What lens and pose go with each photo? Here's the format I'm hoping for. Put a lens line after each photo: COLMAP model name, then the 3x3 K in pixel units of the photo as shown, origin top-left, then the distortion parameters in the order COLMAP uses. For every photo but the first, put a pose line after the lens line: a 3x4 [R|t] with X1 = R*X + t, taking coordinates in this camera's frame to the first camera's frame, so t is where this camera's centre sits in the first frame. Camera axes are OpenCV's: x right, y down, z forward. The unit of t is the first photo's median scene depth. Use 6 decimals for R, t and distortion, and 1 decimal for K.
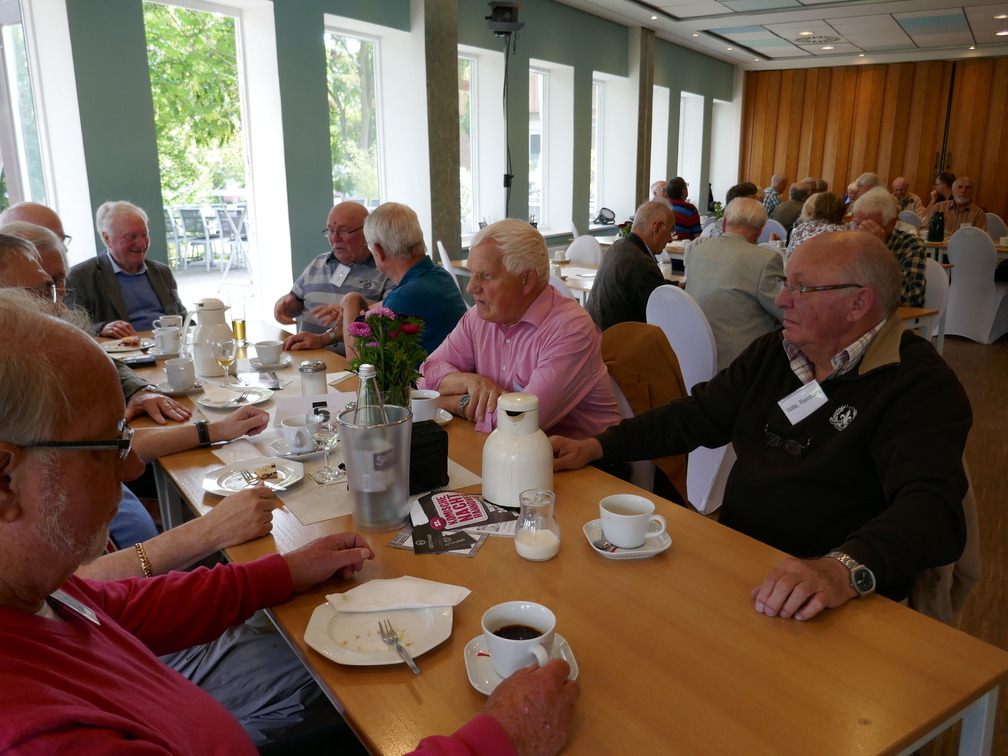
lens RADIAL K [[796.8, 0, 504.0], [0, 796.8, 378.0], [0, 0, 1]] dist [0.002806, -0.002407]
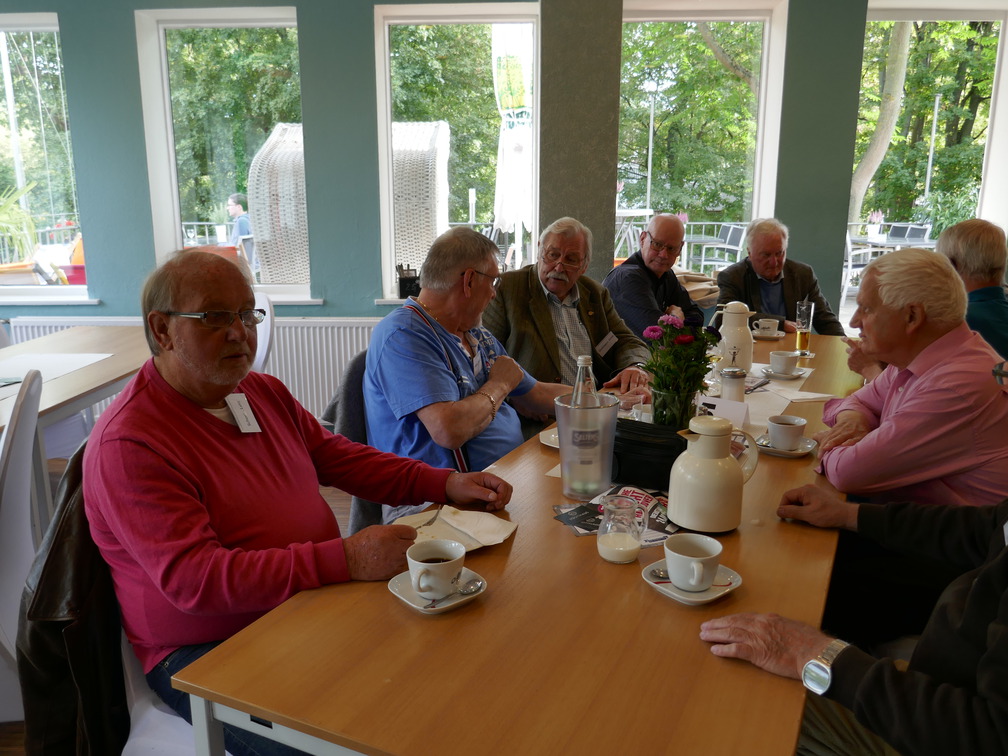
lens RADIAL K [[796.8, 0, 504.0], [0, 796.8, 378.0], [0, 0, 1]] dist [0.002806, -0.002407]
pose [[0.427043, 0.184498, -0.885209, 0.611838], [-0.199455, 0.974070, 0.106797, -0.065483], [0.881959, 0.130952, 0.452769, 0.252255]]
